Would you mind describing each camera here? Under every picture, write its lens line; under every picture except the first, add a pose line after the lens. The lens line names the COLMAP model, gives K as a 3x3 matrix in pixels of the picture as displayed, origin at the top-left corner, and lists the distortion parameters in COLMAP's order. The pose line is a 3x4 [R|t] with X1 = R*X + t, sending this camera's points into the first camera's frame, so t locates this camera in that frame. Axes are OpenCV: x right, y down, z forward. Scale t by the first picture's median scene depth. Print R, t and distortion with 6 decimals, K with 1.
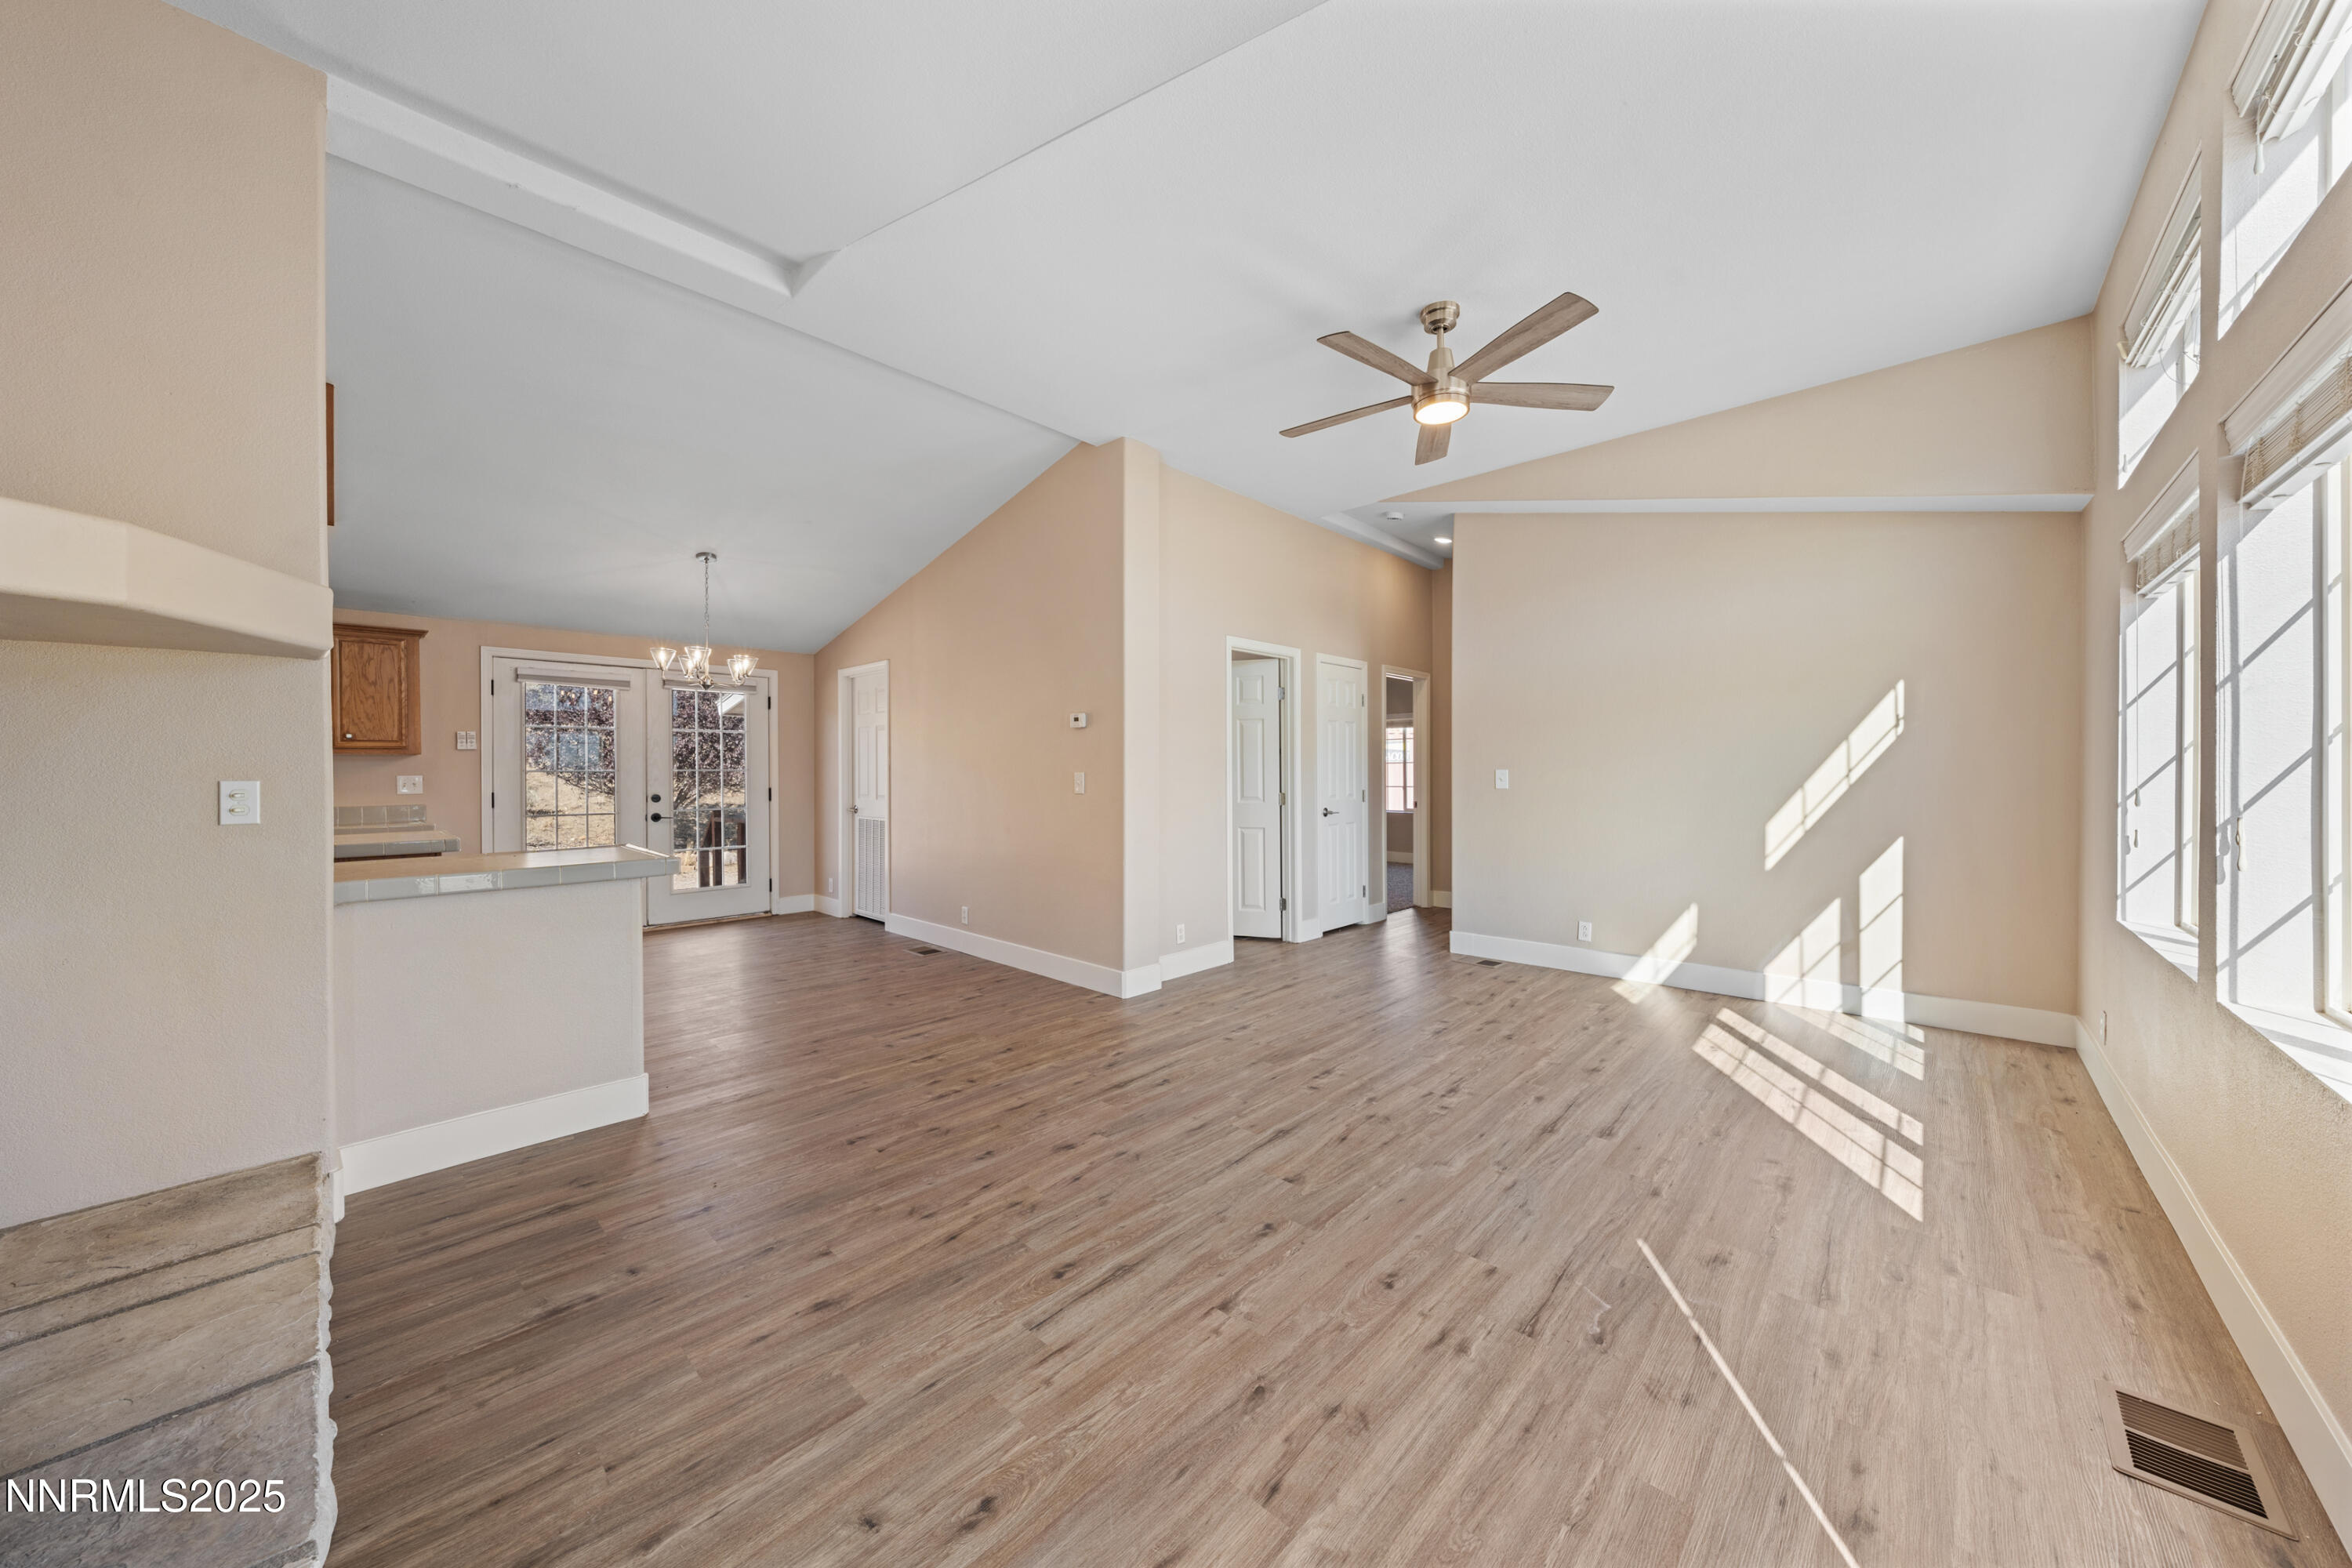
lens RADIAL K [[799.3, 0, 1173.9], [0, 799.3, 773.0], [0, 0, 1]] dist [-0.000519, -0.000052]
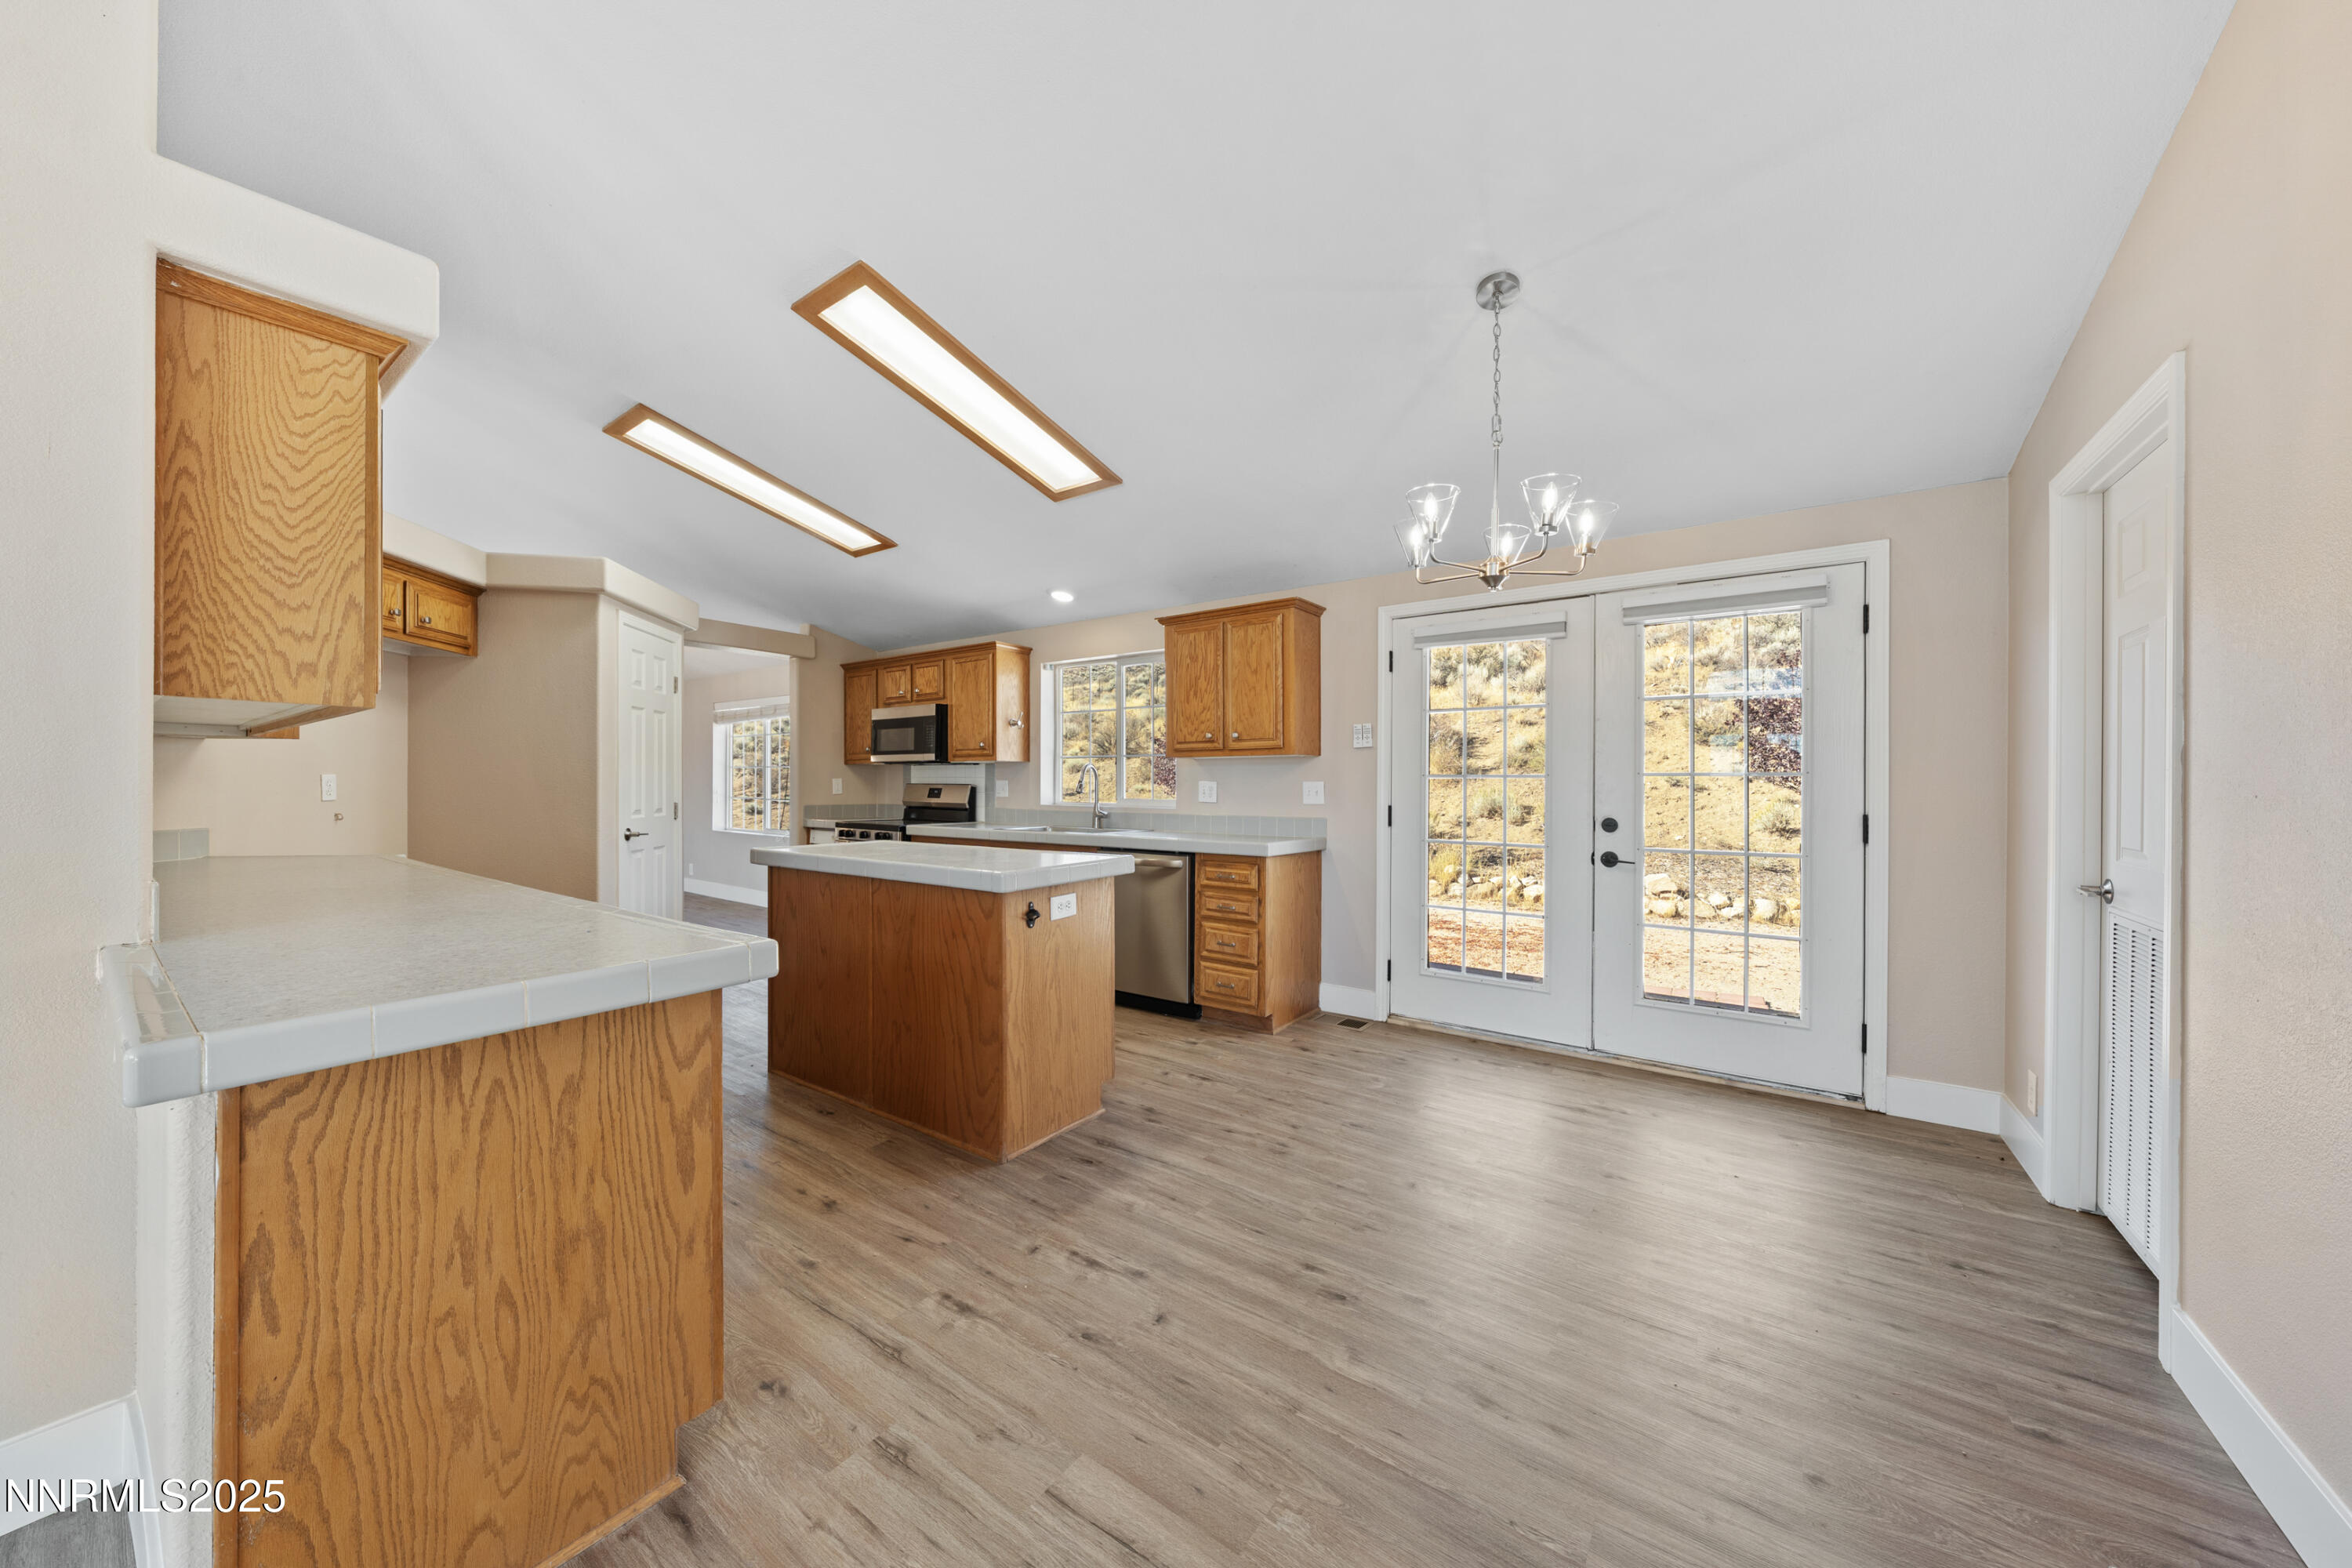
lens RADIAL K [[823.4, 0, 1176.0], [0, 823.4, 784.0], [0, 0, 1]] dist [-0.000633, -0.000038]
pose [[0.111732, 0.007965, -0.993706, -0.113035], [-0.005933, 0.999955, 0.007348, 0.000743], [0.993721, 0.005075, 0.111774, 0.633442]]
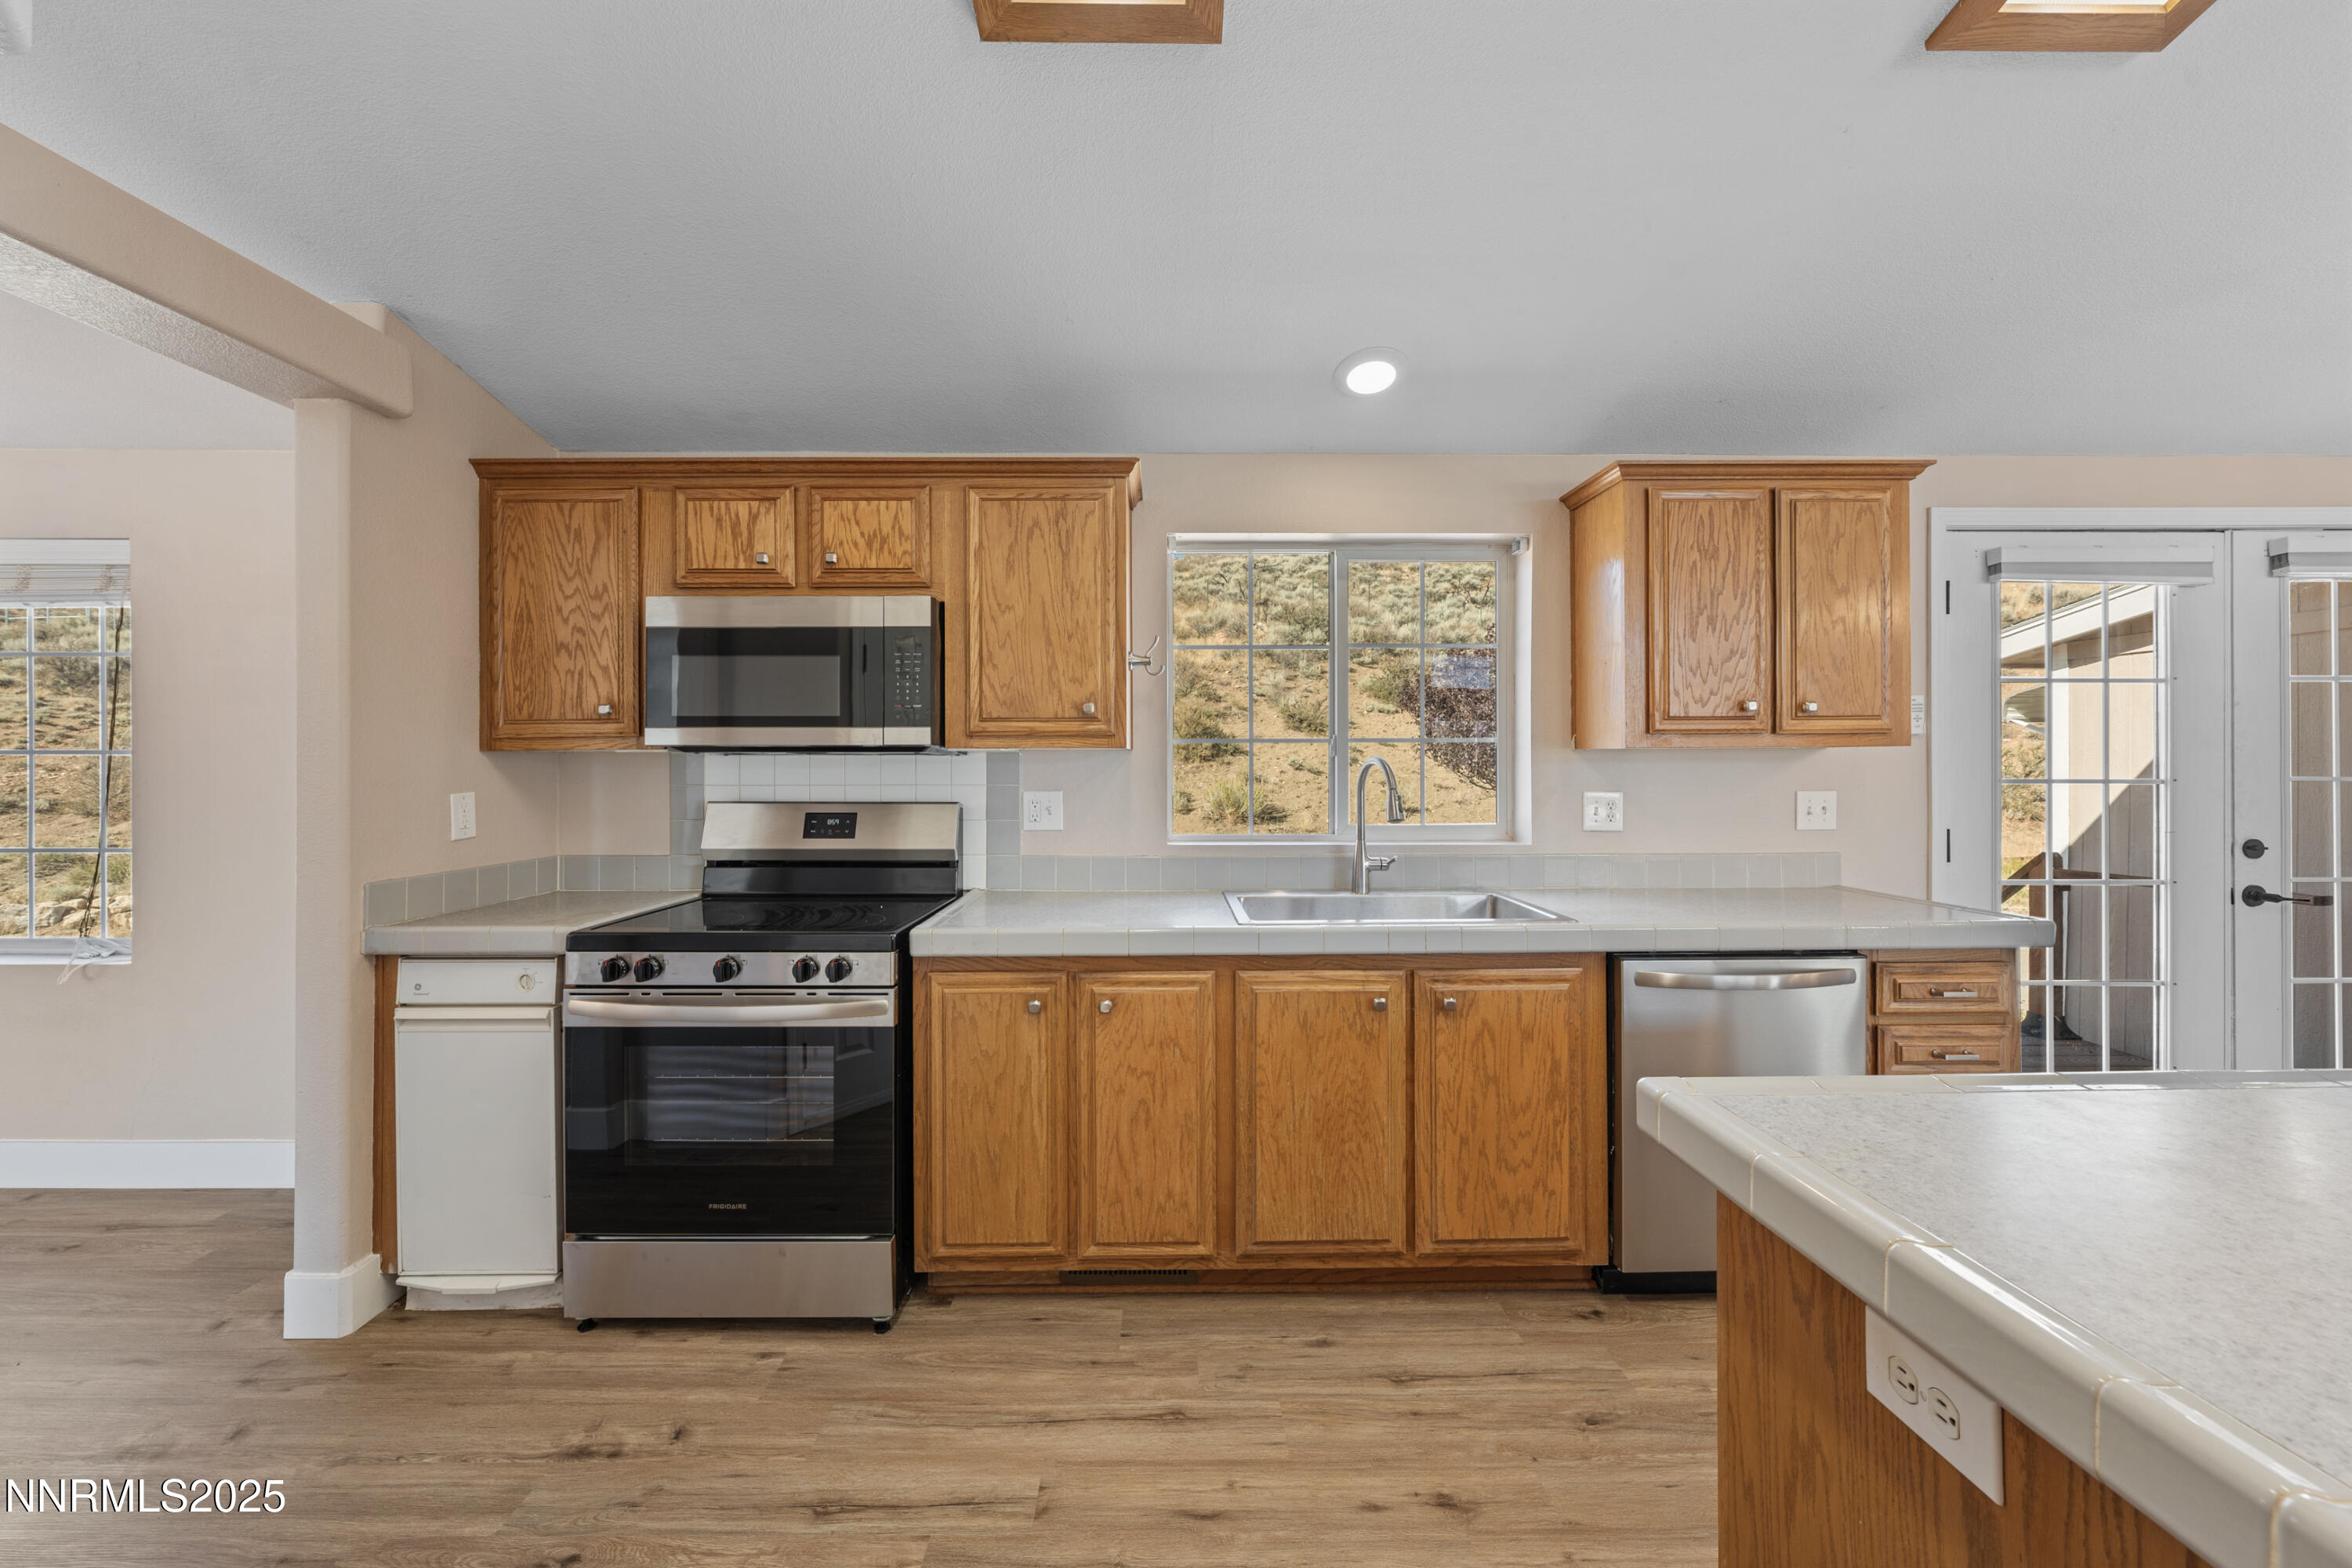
lens RADIAL K [[917.4, 0, 1177.7], [0, 917.4, 771.3], [0, 0, 1]] dist [0.007586, -0.000109]
pose [[0.695021, 0.003527, -0.718981, -0.686162], [-0.003161, 0.999993, 0.001851, -0.006557], [0.718982, 0.000986, 0.695028, 0.281840]]
